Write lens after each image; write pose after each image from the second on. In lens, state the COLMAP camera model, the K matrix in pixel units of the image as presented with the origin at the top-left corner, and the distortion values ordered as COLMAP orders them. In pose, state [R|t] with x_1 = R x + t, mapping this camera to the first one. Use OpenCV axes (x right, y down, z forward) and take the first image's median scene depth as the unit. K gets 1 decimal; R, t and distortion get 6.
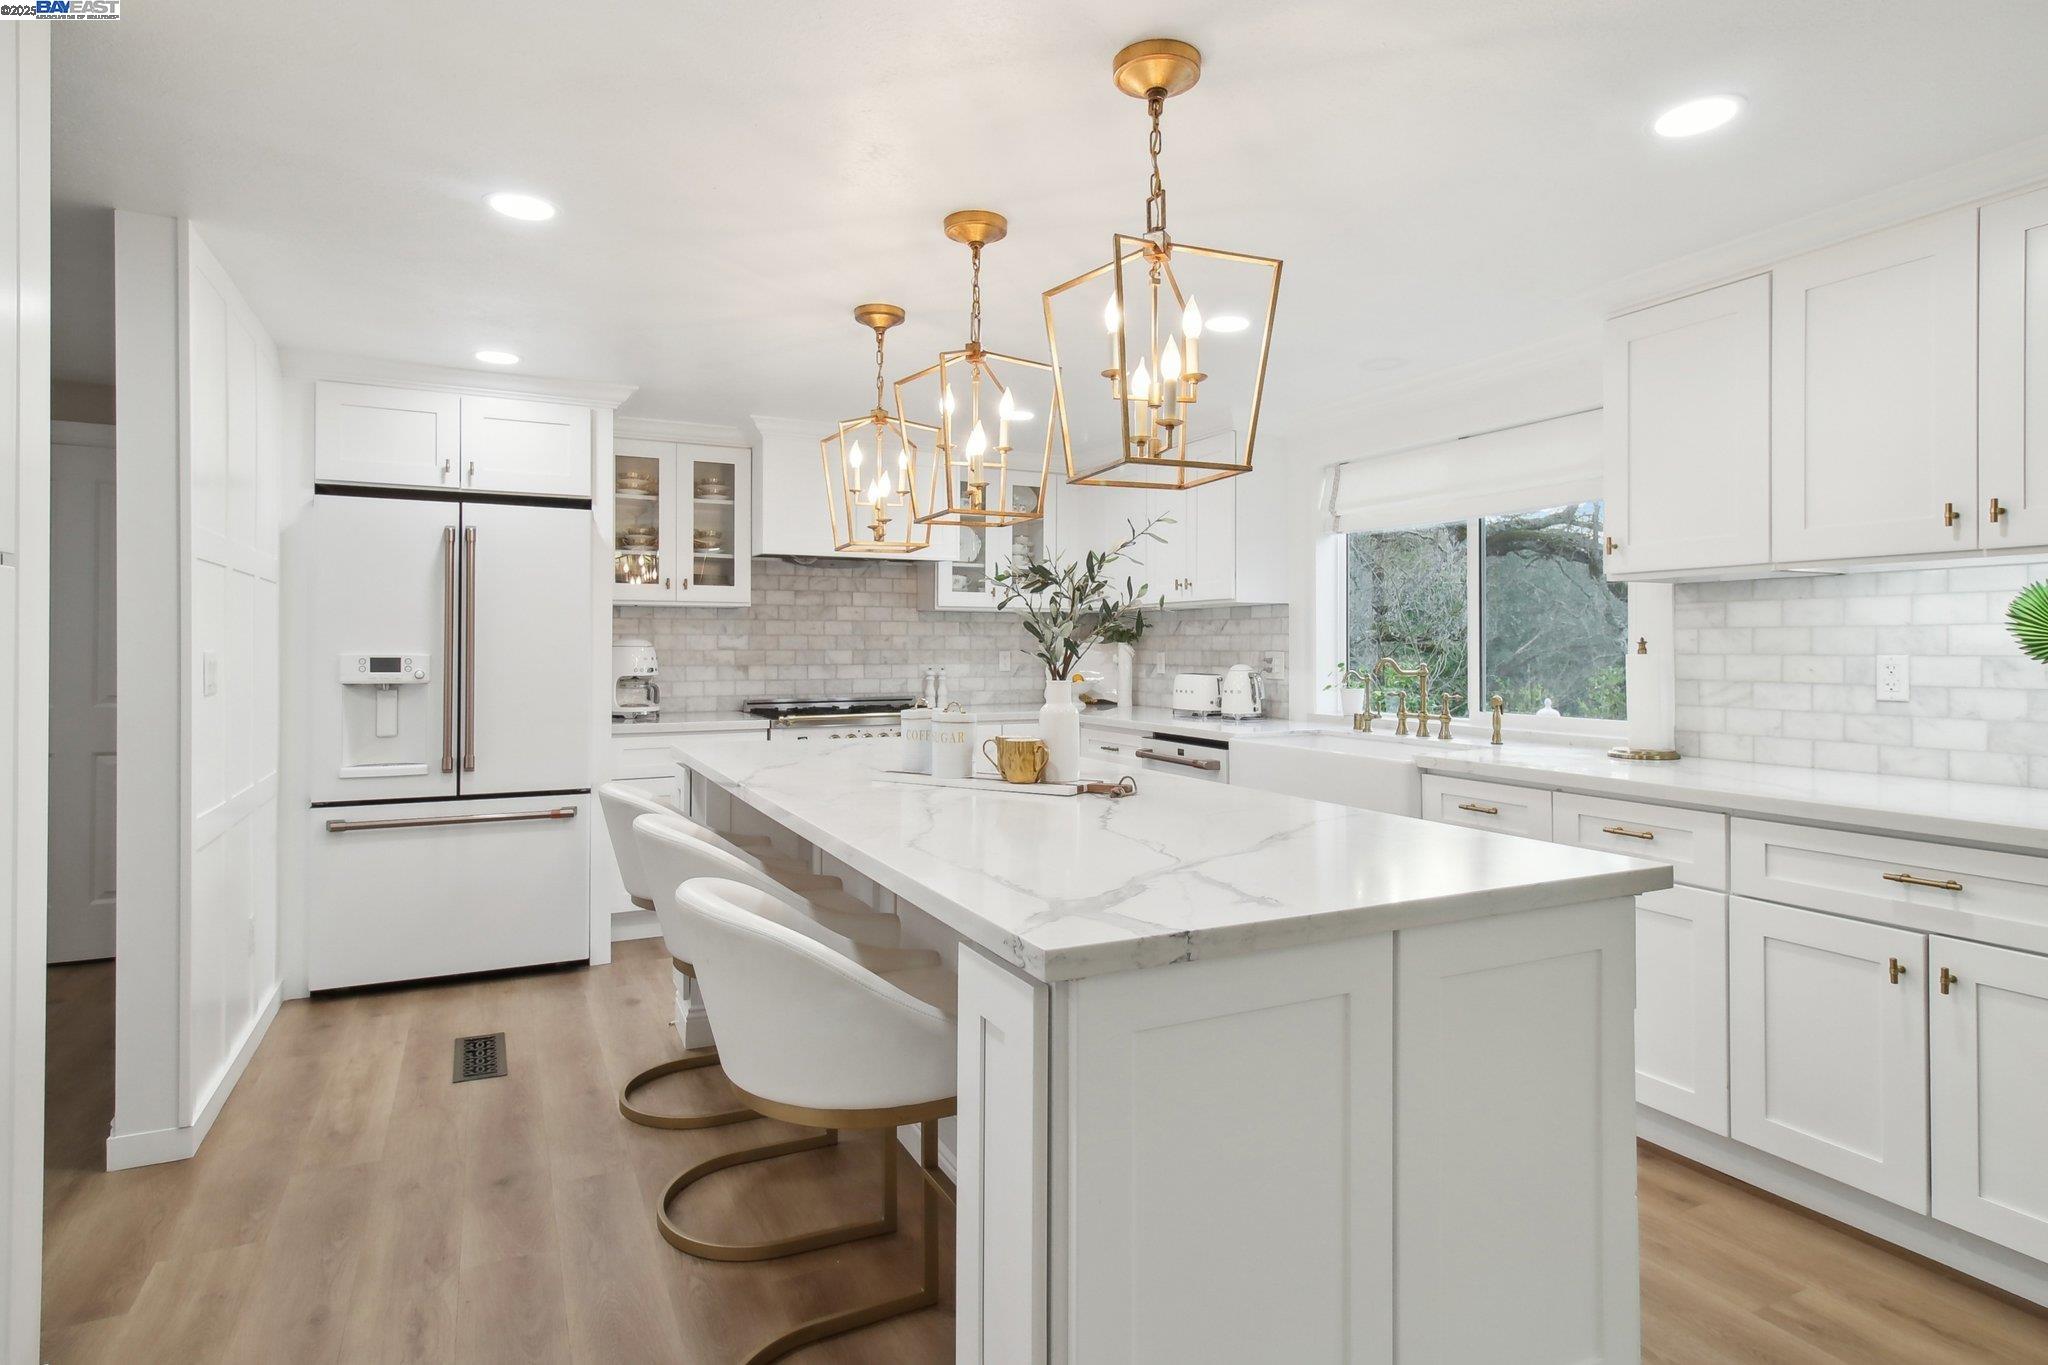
lens RADIAL K [[1072.3, 0, 1018.7], [0, 1072.3, 670.8], [0, 0, 1]] dist [-0.000571, -0.003186]
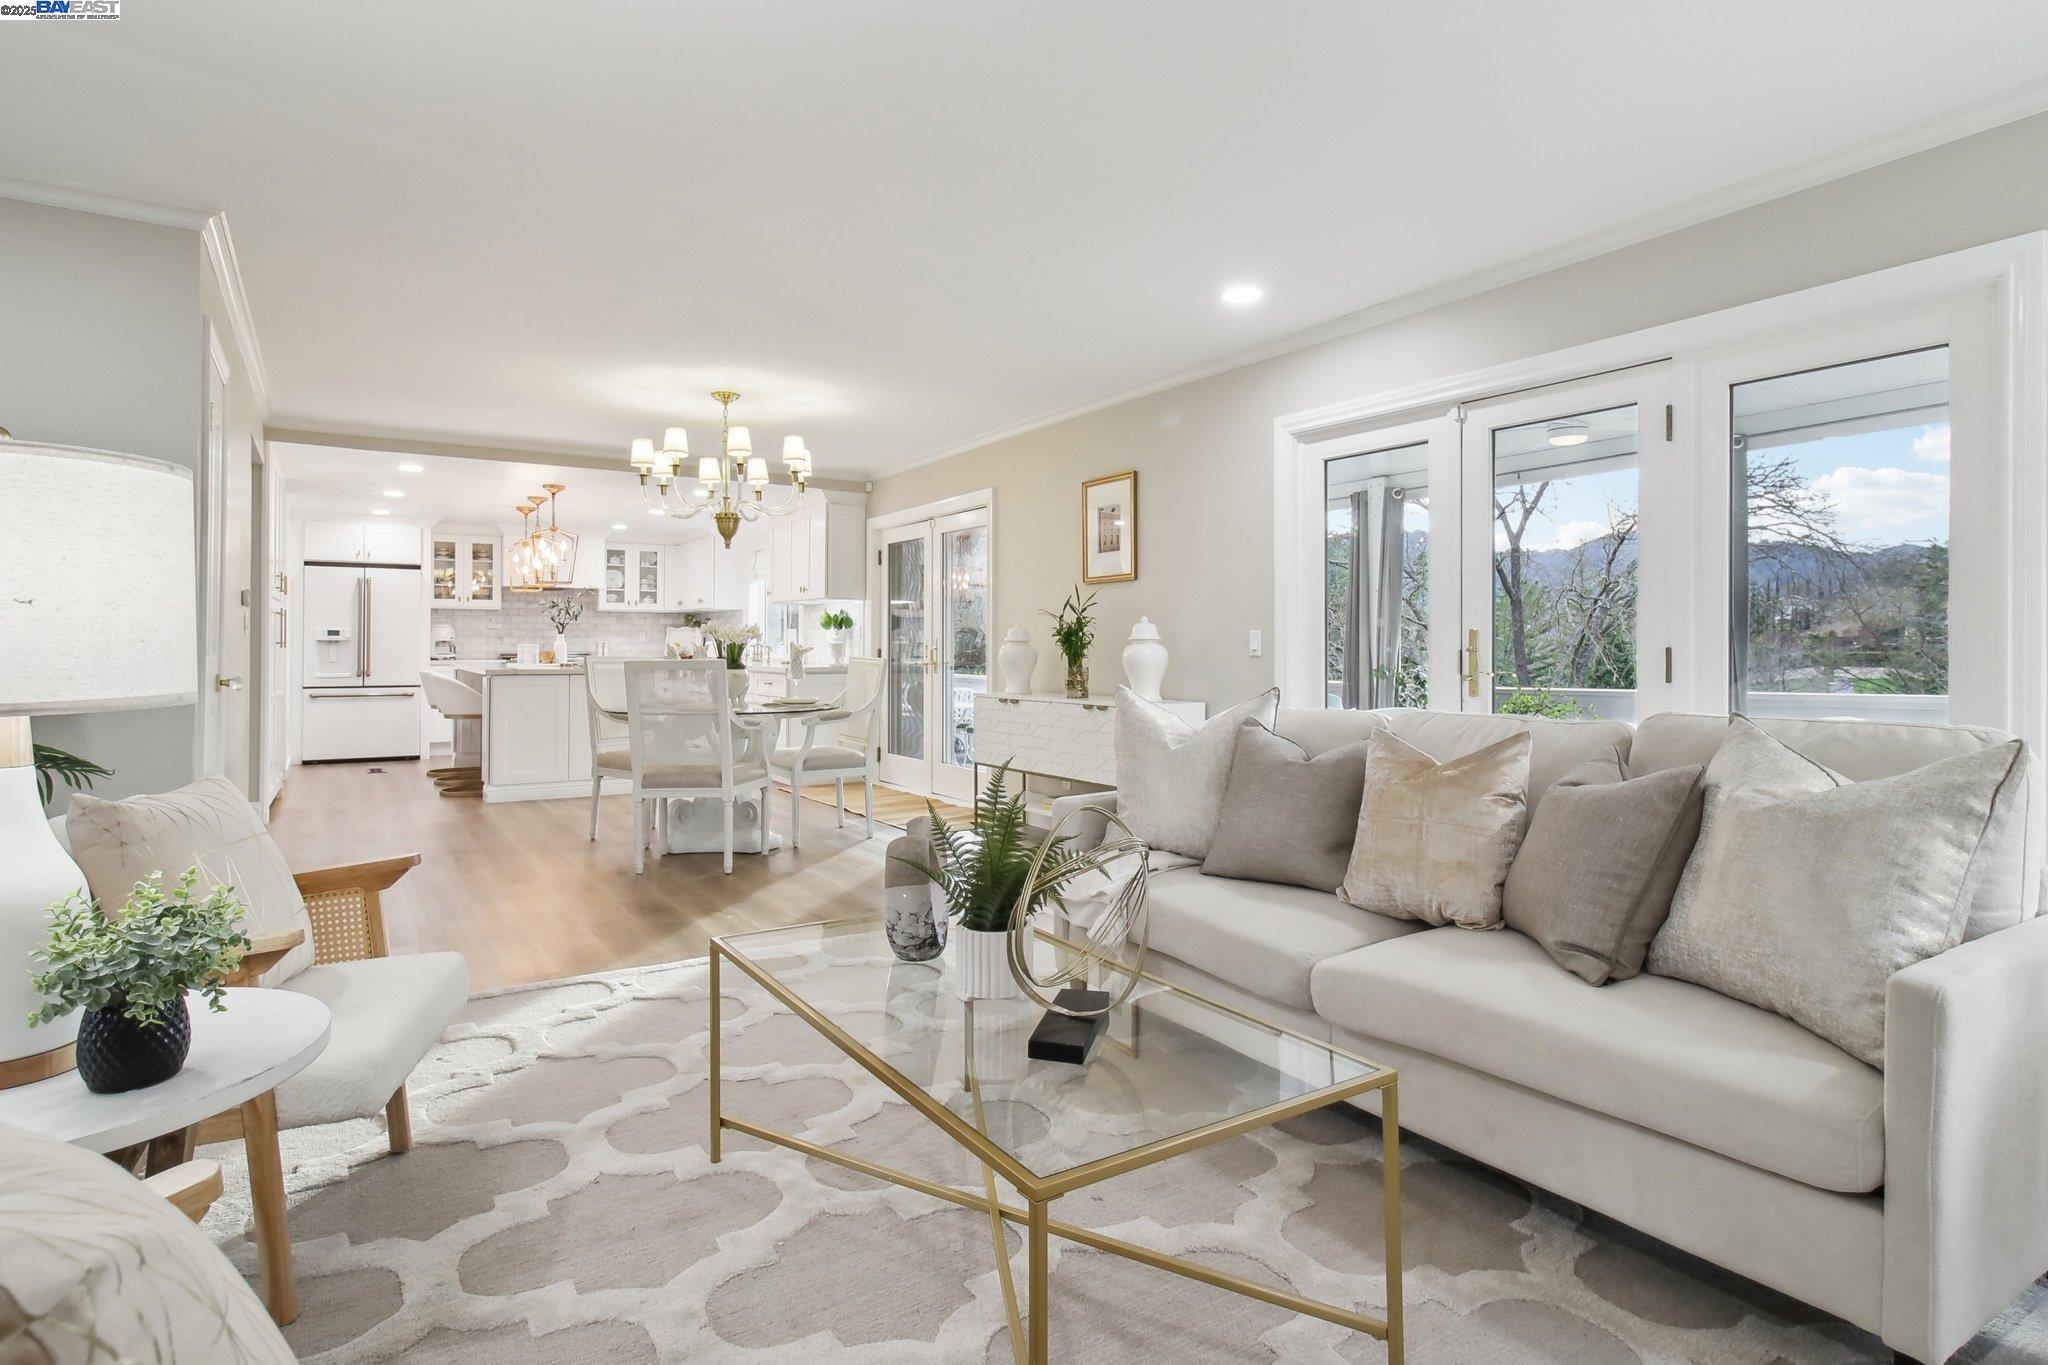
lens RADIAL K [[1072.3, 0, 1026.8], [0, 1072.3, 666.2], [0, 0, 1]] dist [-0.000571, -0.003186]
pose [[0.994534, 0.000566, 0.104411, 0.647524], [-0.000612, 1.000000, 0.000412, 0.059070], [-0.104411, -0.000473, 0.994534, -1.413403]]
